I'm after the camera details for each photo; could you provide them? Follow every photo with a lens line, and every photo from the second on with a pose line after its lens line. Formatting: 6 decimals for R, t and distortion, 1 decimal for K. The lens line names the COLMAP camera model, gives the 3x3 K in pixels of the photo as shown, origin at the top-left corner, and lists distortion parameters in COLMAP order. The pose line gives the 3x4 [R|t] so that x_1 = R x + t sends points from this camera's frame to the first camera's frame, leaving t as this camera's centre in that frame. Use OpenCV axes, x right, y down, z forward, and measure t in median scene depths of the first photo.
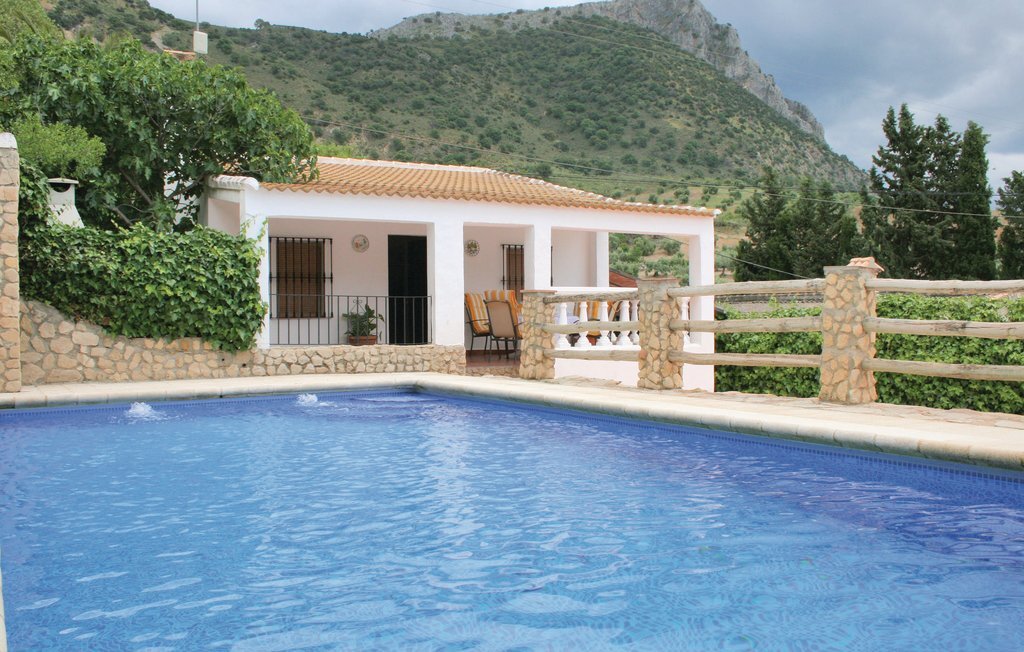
lens RADIAL K [[891.6, 0, 510.5], [0, 891.6, 336.7], [0, 0, 1]] dist [-0.149029, 0.151413]
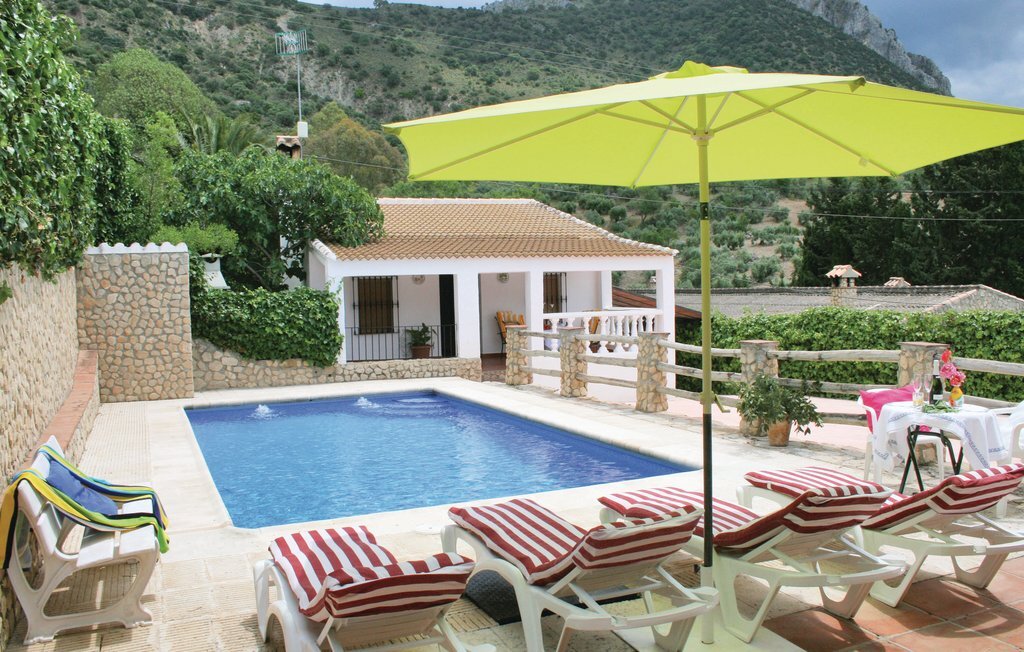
lens RADIAL K [[870.0, 0, 512.0], [0, 870.0, 326.0], [0, 0, 1]] dist [-0.141349, 0.121761]
pose [[0.991301, -0.012263, -0.131040, 0.215131], [0.015572, 0.999585, 0.024255, -0.087266], [0.130688, -0.026084, 0.991080, -0.458124]]
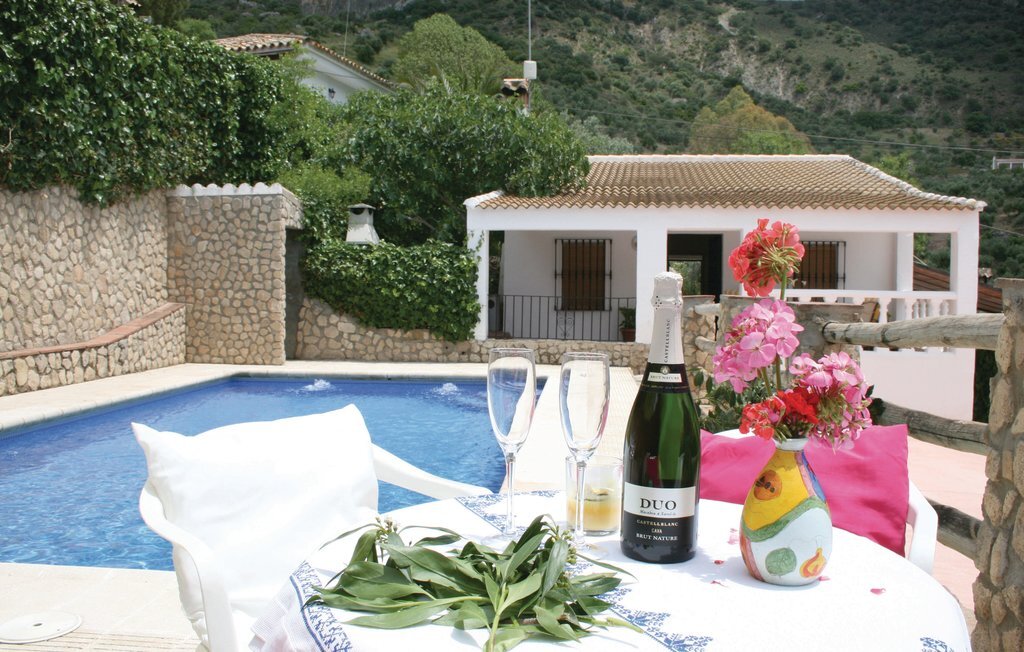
lens RADIAL K [[870.0, 0, 512.0], [0, 870.0, 326.0], [0, 0, 1]] dist [-0.141349, 0.121761]
pose [[0.813448, 0.038937, -0.580333, 0.464195], [-0.025938, 0.999193, 0.030684, -0.045227], [0.581059, -0.009907, 0.813801, 0.057370]]
